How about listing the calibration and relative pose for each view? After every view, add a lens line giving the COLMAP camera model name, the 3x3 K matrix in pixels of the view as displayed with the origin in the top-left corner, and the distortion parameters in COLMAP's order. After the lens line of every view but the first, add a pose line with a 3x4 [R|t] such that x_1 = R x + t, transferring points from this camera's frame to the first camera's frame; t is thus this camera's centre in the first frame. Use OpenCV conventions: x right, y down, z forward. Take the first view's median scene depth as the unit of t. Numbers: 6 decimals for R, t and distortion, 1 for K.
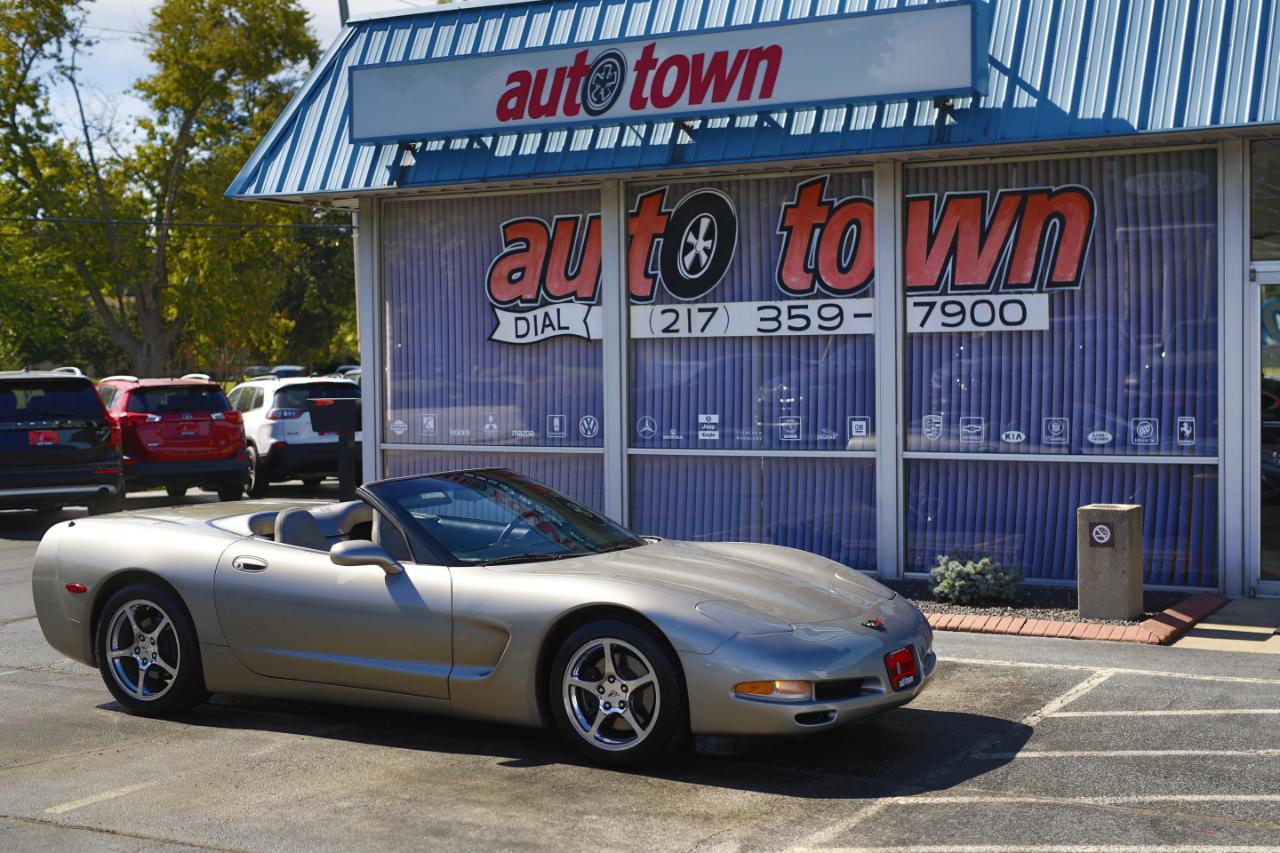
lens RADIAL K [[1888.2, 0, 640.0], [0, 1888.2, 426.5], [0, 0, 1]] dist [-0.003408, 0.053993]
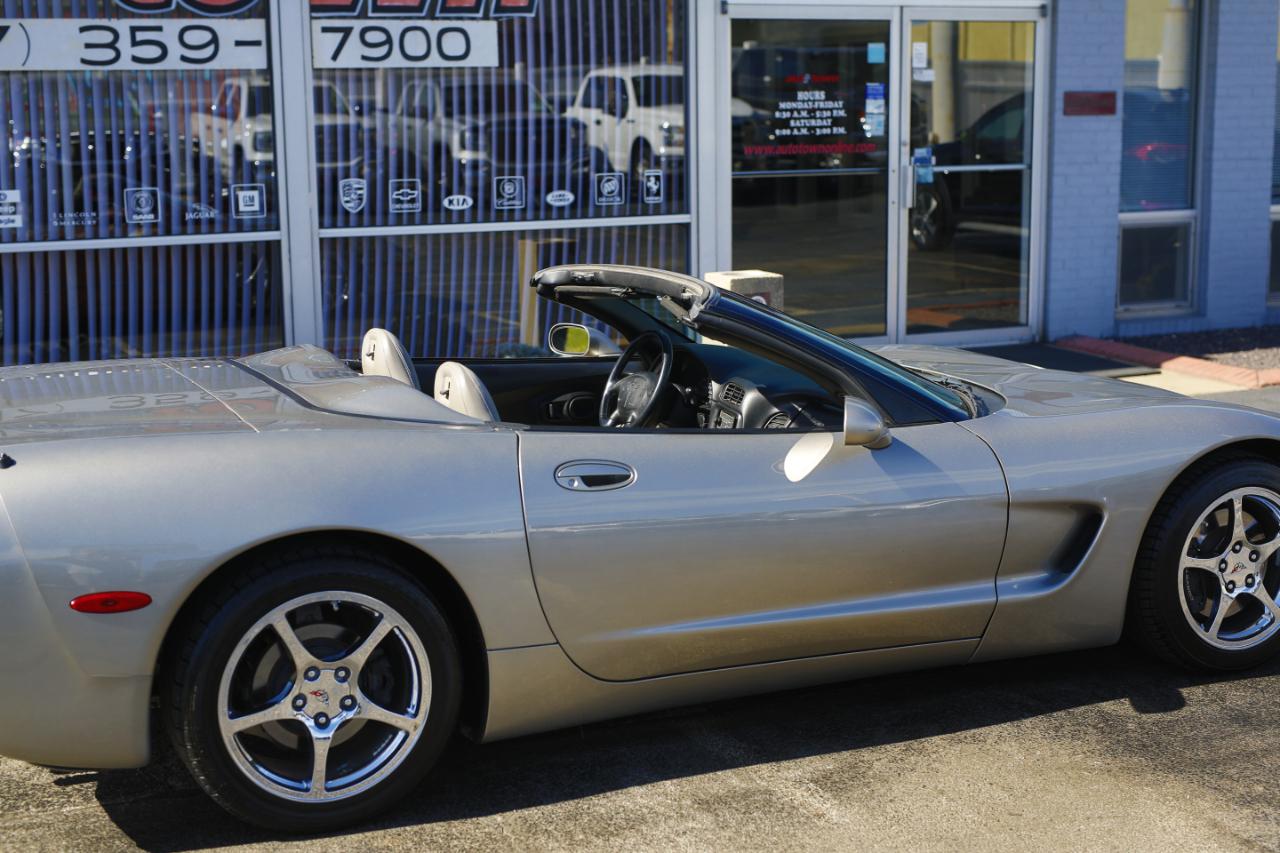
lens RADIAL K [[1888.2, 0, 640.0], [0, 1888.2, 426.5], [0, 0, 1]] dist [-0.003408, 0.053993]
pose [[0.585657, -0.132243, 0.799698, -0.388489], [0.038723, 0.990039, 0.135360, -0.005542], [-0.809633, -0.048308, 0.584945, 0.444543]]
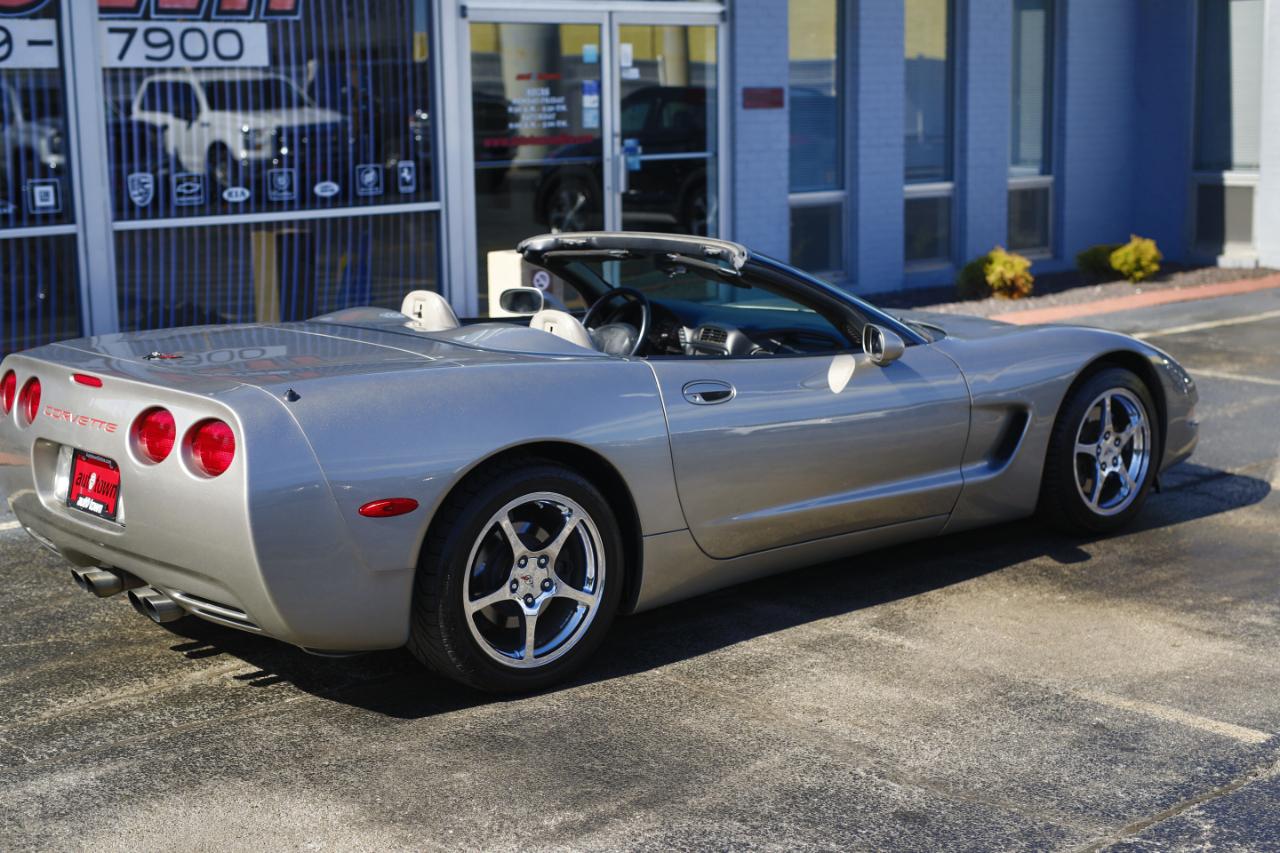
lens RADIAL K [[1888.2, 0, 640.0], [0, 1888.2, 426.5], [0, 0, 1]] dist [-0.003408, 0.053993]
pose [[0.336003, -0.157093, 0.928668, -0.517091], [0.053181, 0.987584, 0.147817, -0.006876], [-0.940358, -0.000280, 0.340186, 0.517167]]
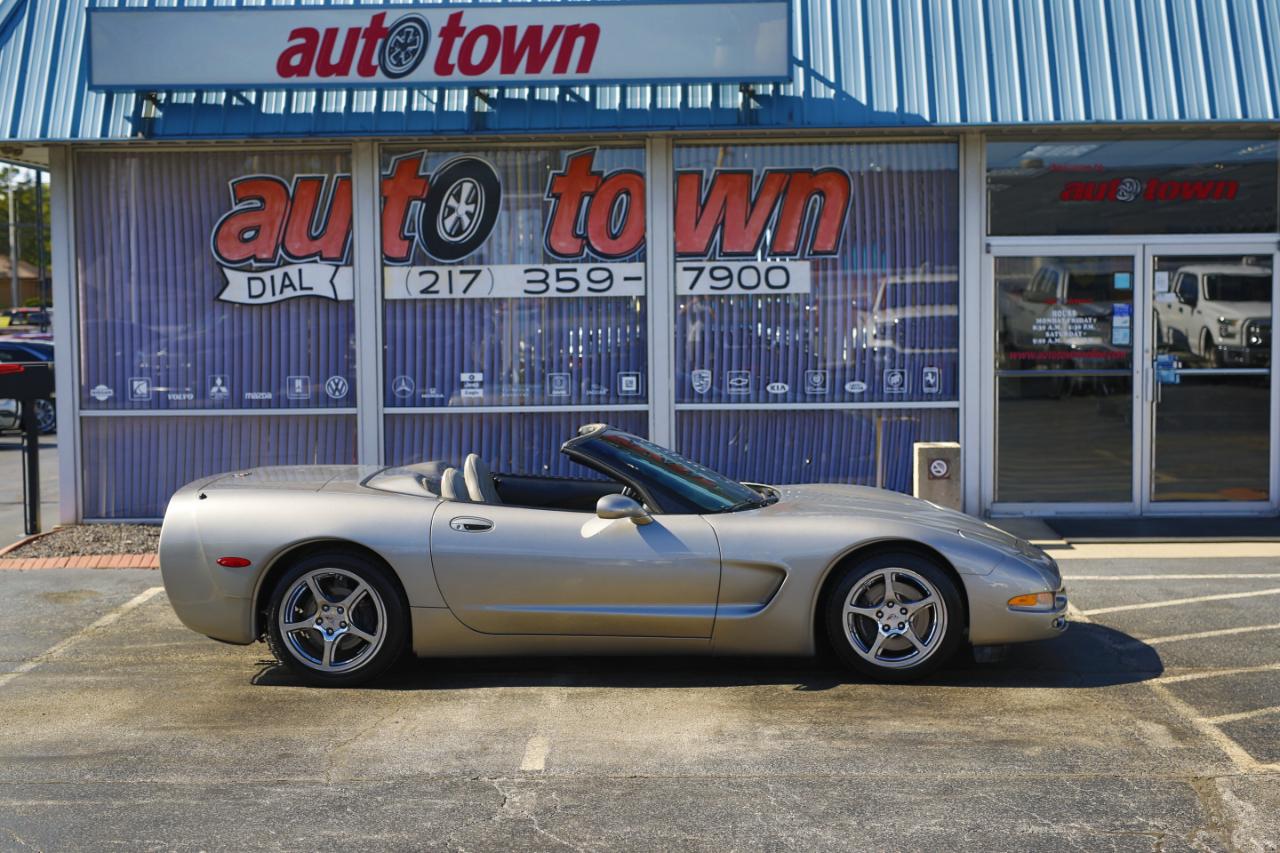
lens RADIAL K [[1888.2, 0, 640.0], [0, 1888.2, 426.5], [0, 0, 1]] dist [-0.003408, 0.053993]
pose [[0.881919, -0.029033, 0.470505, -0.385320], [0.018875, 0.999476, 0.026294, -0.002647], [-0.471022, -0.014309, 0.882005, 0.044315]]
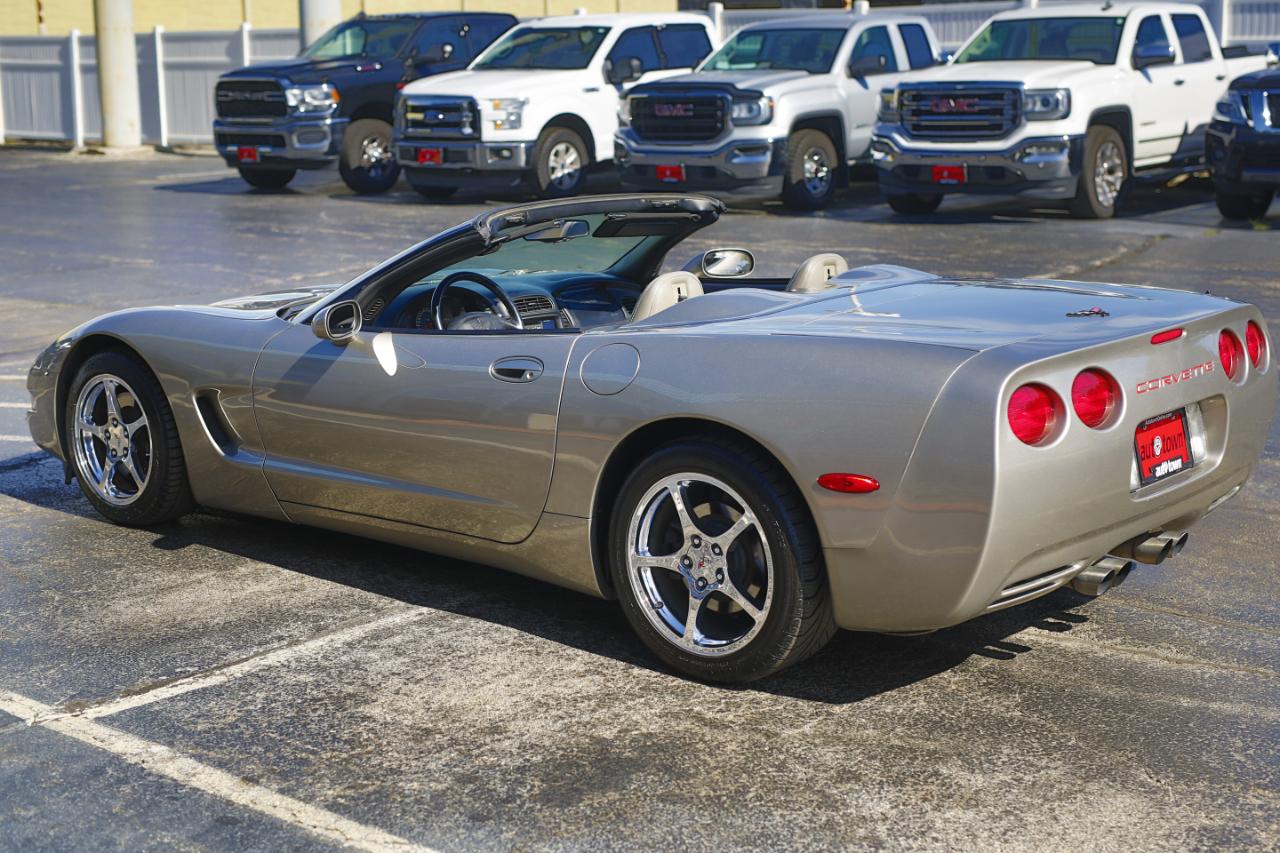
lens RADIAL K [[1888.2, 0, 640.0], [0, 1888.2, 426.5], [0, 0, 1]] dist [-0.003408, 0.053993]
pose [[-0.991117, -0.015993, 0.132026, -0.145238], [0.012472, 0.977190, 0.211999, -0.026227], [-0.132405, 0.211763, -0.968311, 1.119784]]
